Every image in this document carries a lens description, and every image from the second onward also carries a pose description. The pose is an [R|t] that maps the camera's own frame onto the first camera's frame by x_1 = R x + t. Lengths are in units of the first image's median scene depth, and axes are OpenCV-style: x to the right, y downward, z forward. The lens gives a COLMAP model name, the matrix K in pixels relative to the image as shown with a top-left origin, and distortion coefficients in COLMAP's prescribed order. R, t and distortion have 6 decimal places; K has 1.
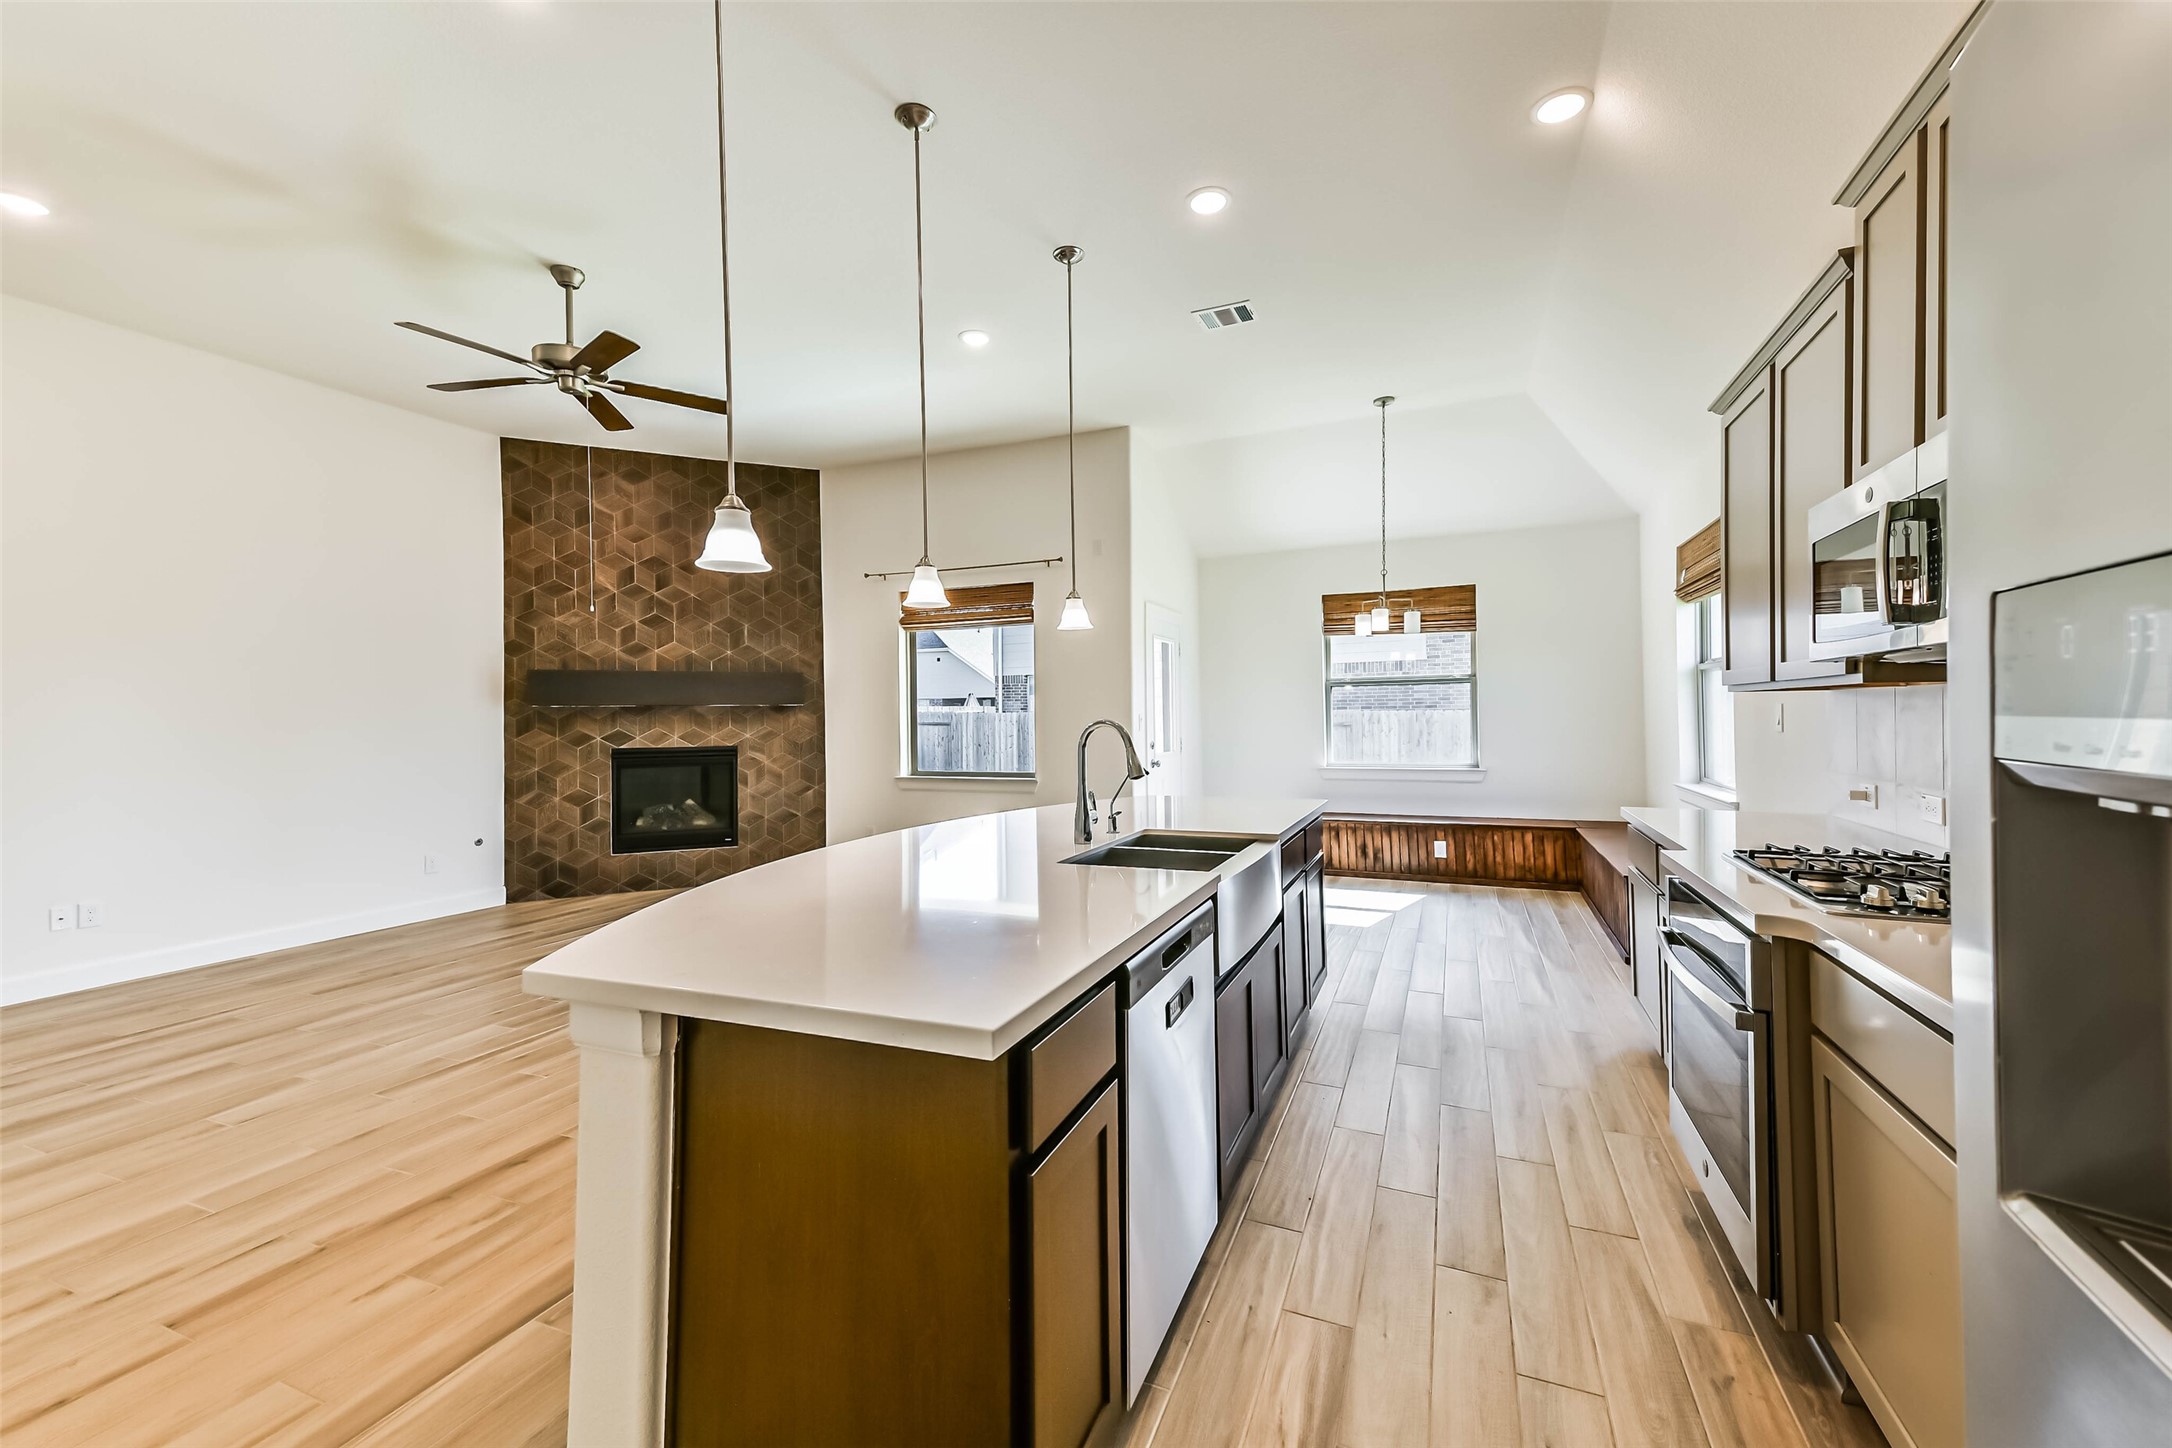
lens RADIAL K [[867.8, 0, 1119.8], [0, 867.8, 714.1], [0, 0, 1]] dist [0.033980, -0.008484]
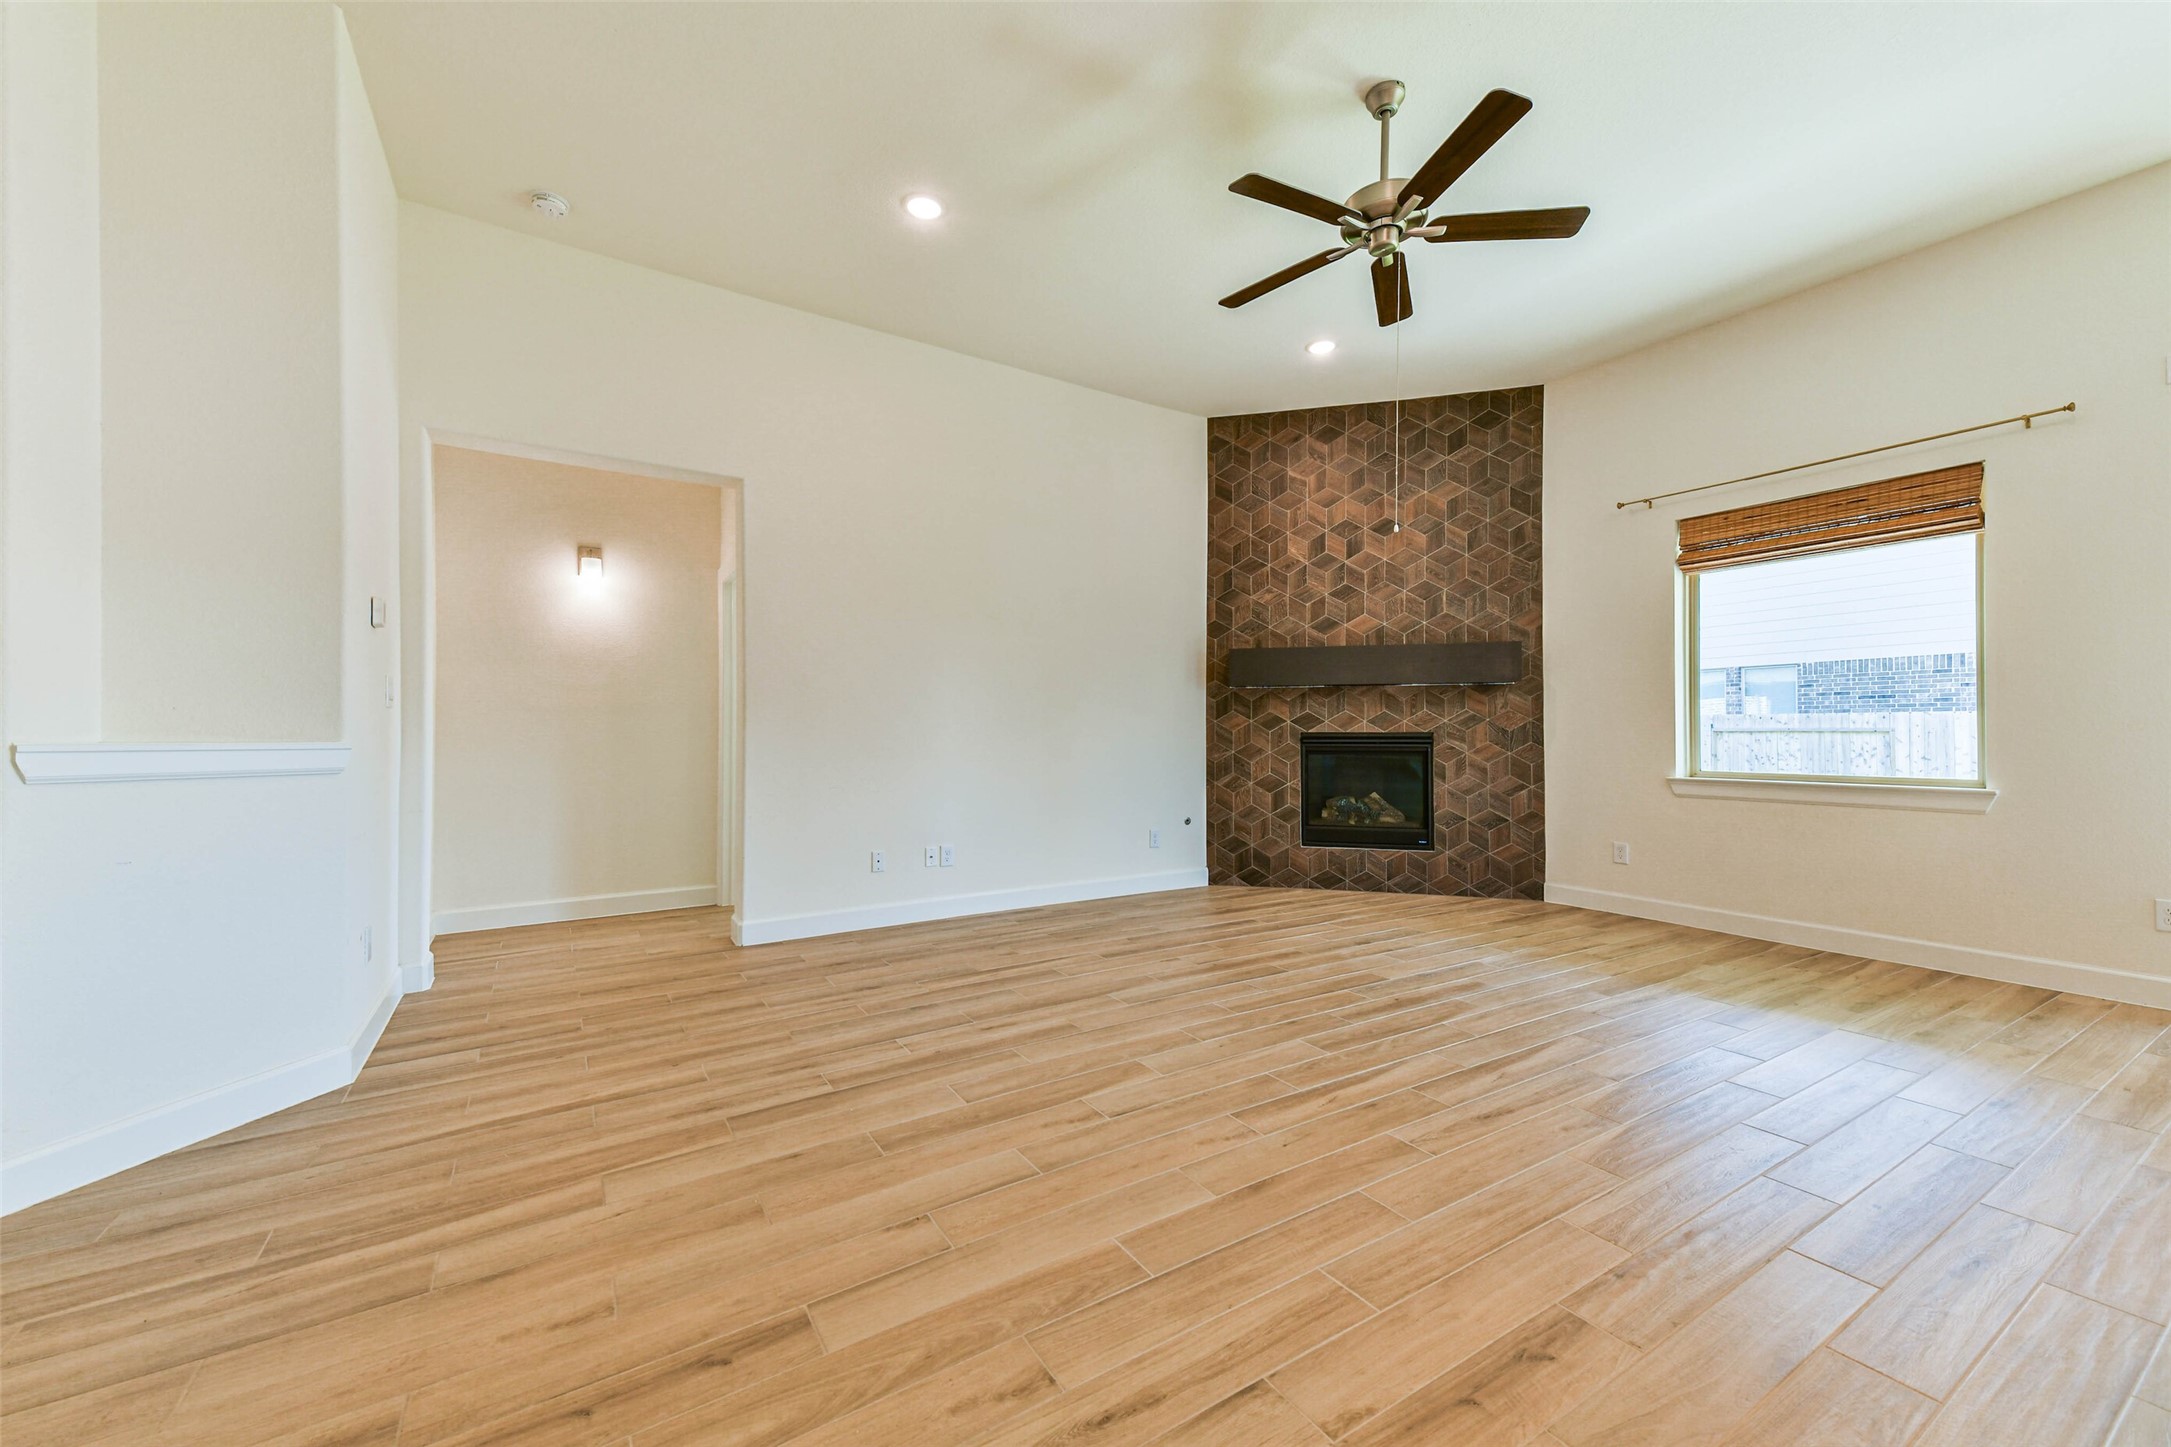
lens RADIAL K [[840.8, 0, 1076.1], [0, 840.8, 727.3], [0, 0, 1]] dist [0.024312, -0.004493]
pose [[0.798021, 0.005739, -0.602603, -0.230622], [-0.007933, 0.999968, -0.000982, 0.036539], [0.602578, 0.005564, 0.798041, 0.142385]]
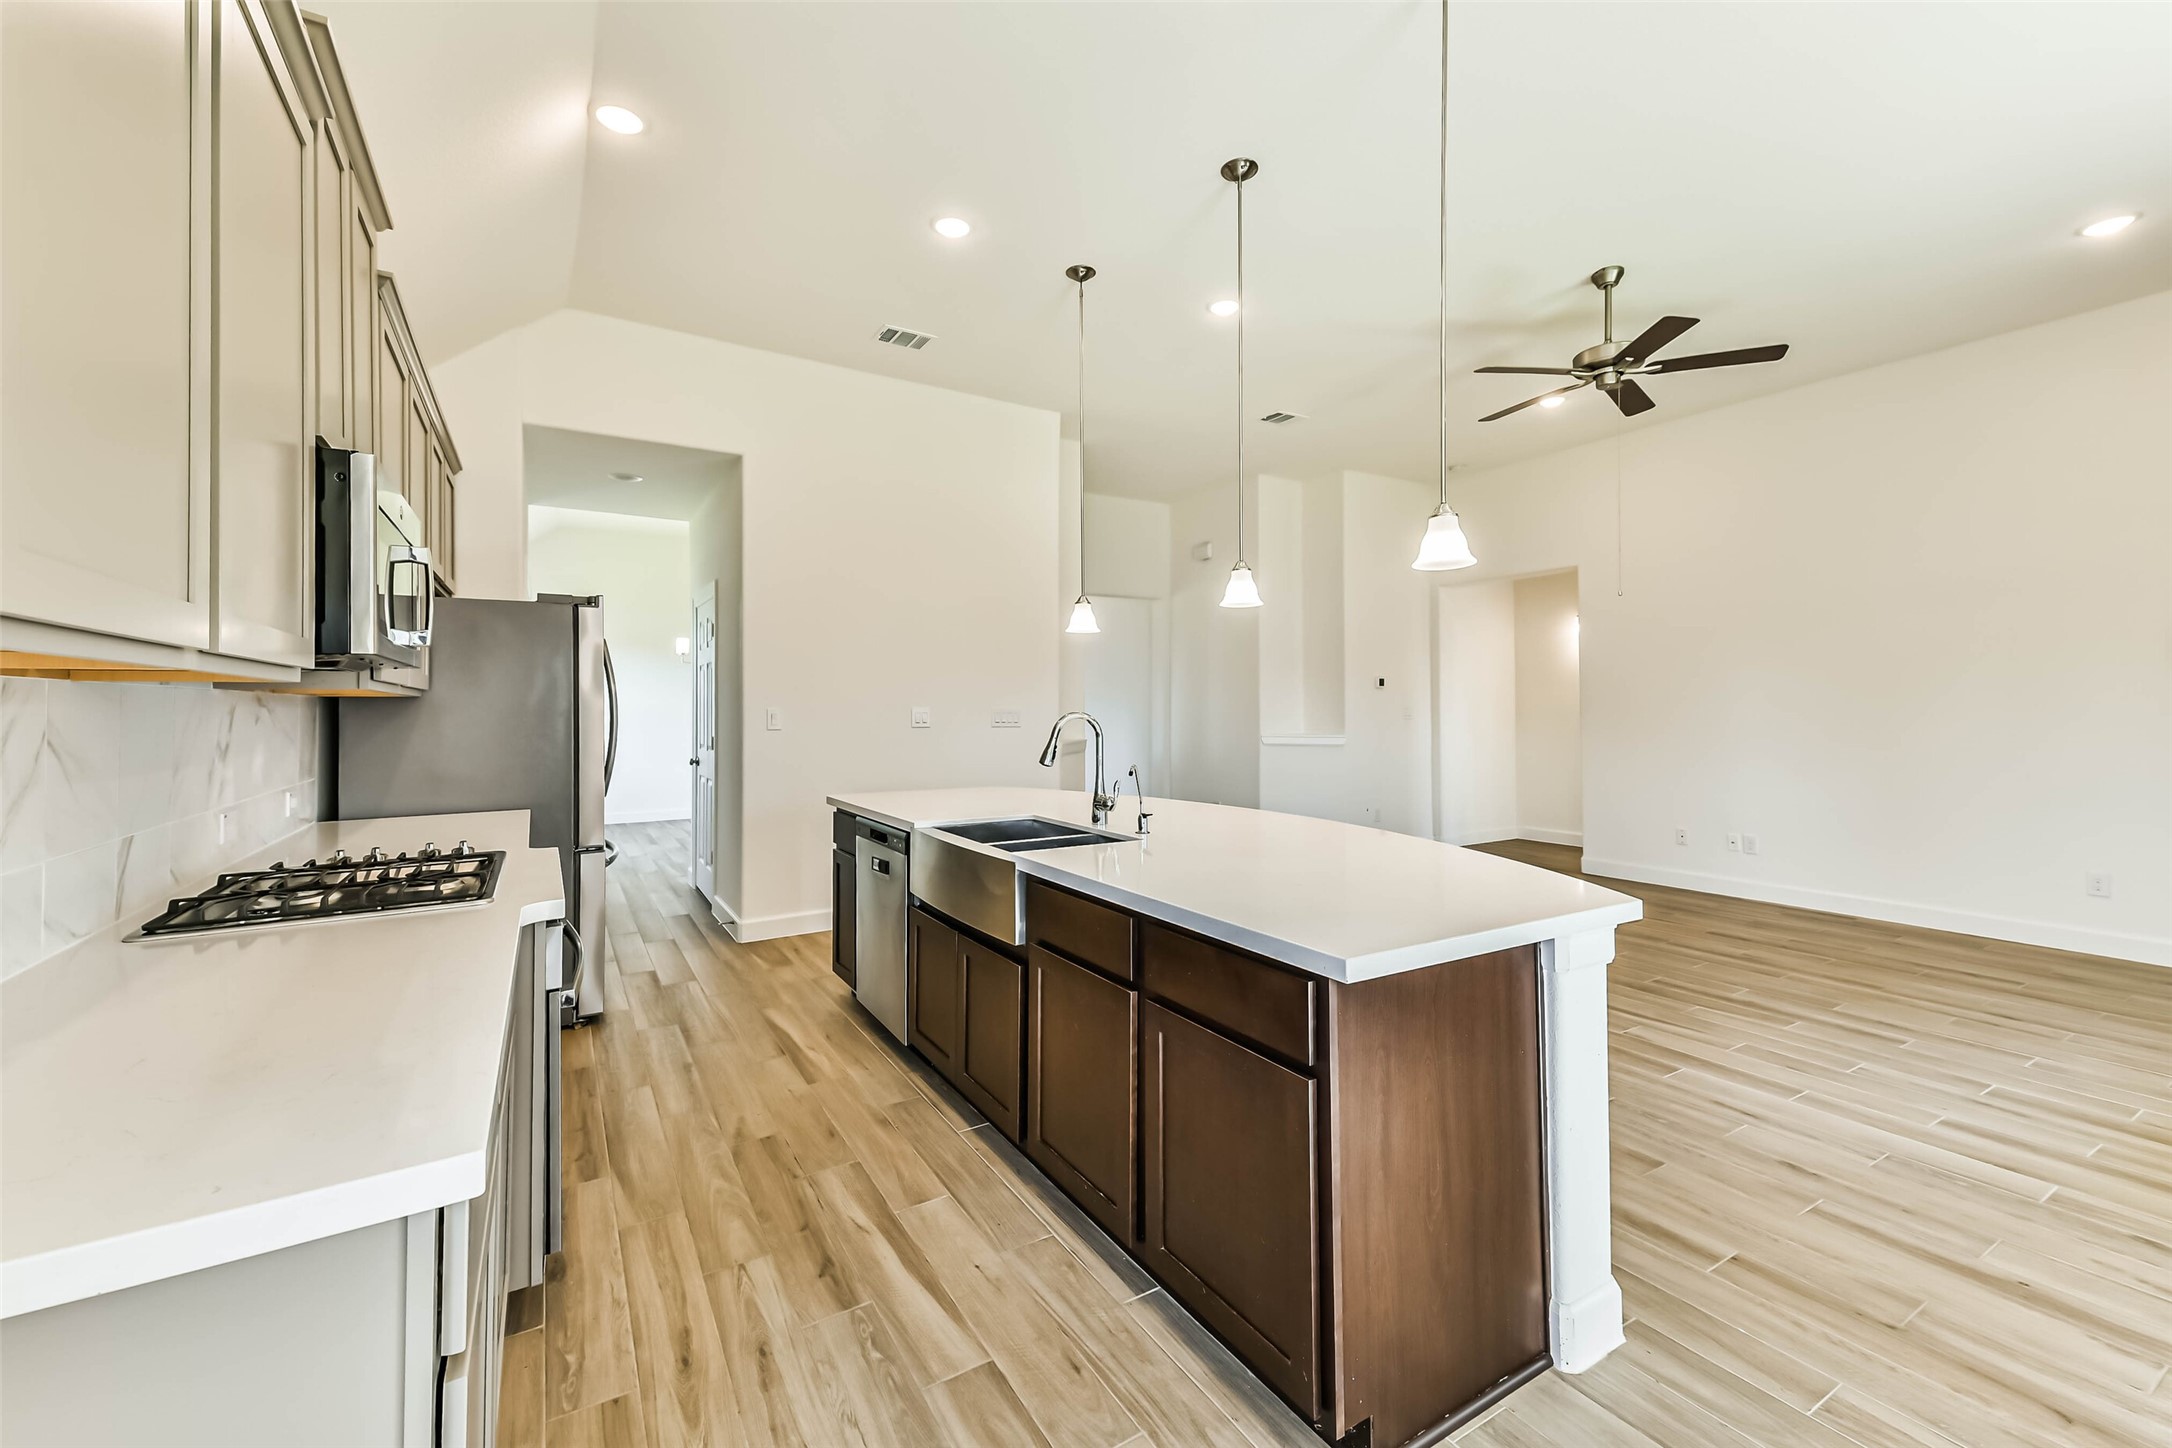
lens RADIAL K [[867.8, 0, 1076.0], [0, 867.8, 699.8], [0, 0, 1]] dist [0.033980, -0.008484]
pose [[-0.608875, 0.009328, -0.793211, 0.354703], [0.014420, 0.999896, 0.000691, -0.006288], [0.793135, -0.011017, -0.608946, 0.679784]]
